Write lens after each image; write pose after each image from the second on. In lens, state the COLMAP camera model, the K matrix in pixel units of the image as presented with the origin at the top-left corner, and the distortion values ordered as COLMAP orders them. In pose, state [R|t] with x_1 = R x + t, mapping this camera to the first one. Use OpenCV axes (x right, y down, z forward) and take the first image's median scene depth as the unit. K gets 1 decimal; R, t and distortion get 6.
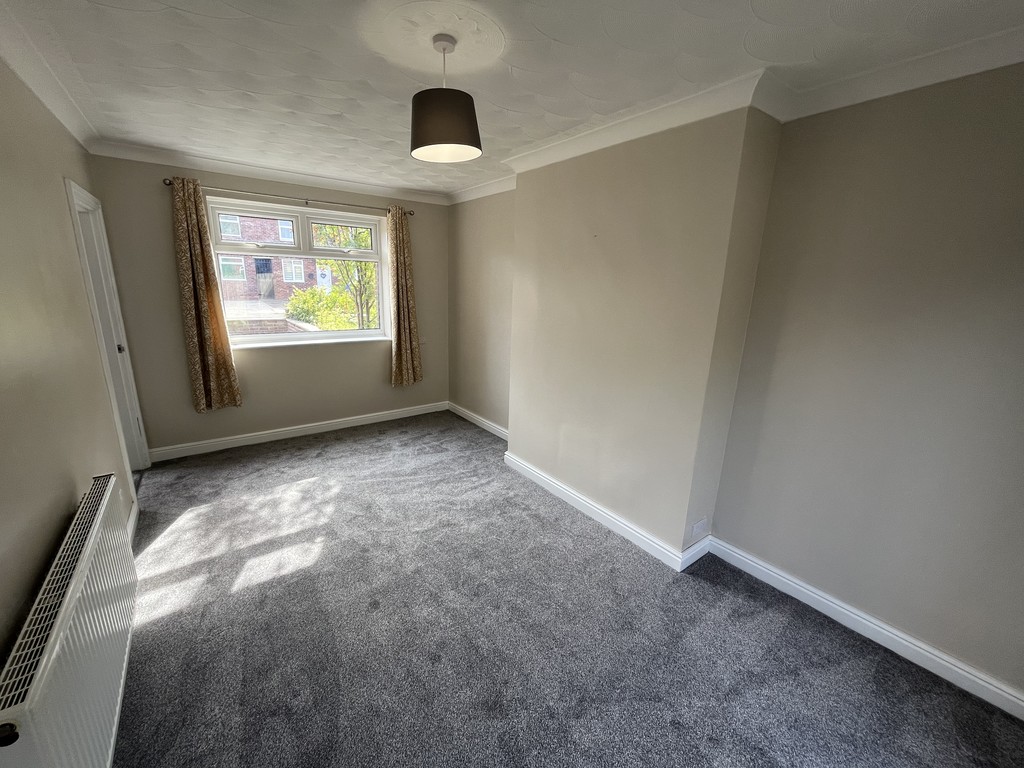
lens RADIAL K [[415.3, 0, 510.2], [0, 415.3, 382.7], [0, 0, 1]] dist [-0.000480, -0.000085]
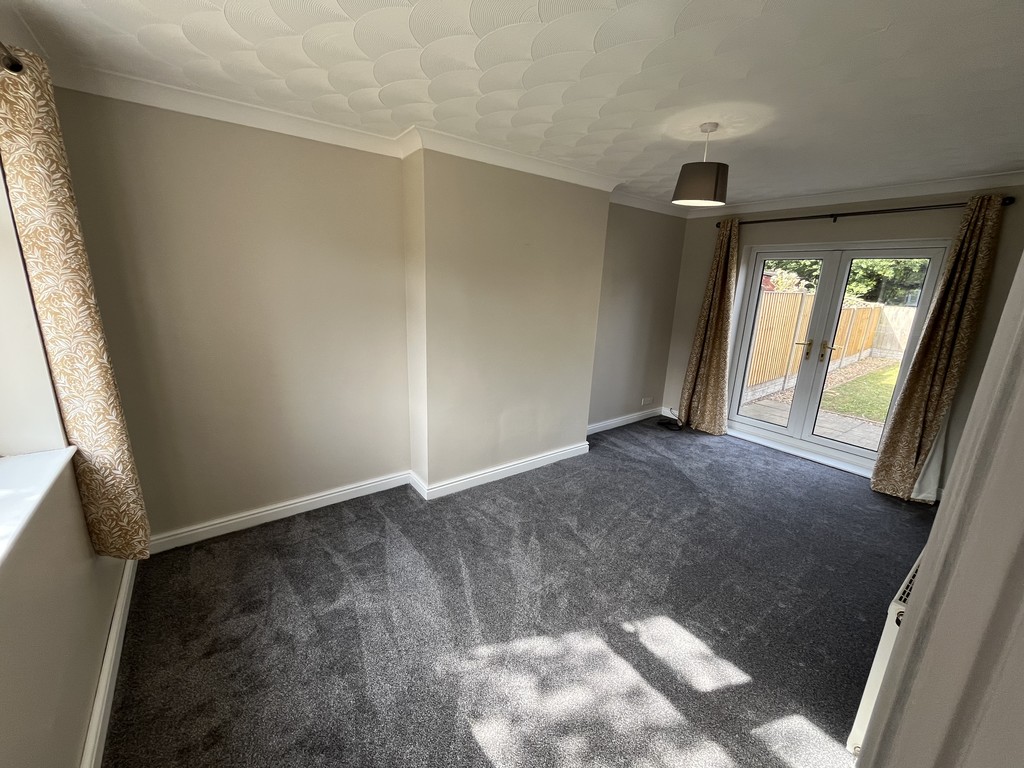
lens RADIAL K [[415.3, 0, 510.0], [0, 415.3, 384.7], [0, 0, 1]] dist [-0.000480, -0.000085]
pose [[-0.005876, -0.268836, 0.963168, -1.147473], [0.207562, 0.941880, 0.264160, -0.321938], [-0.978204, 0.201470, 0.050266, 1.149243]]
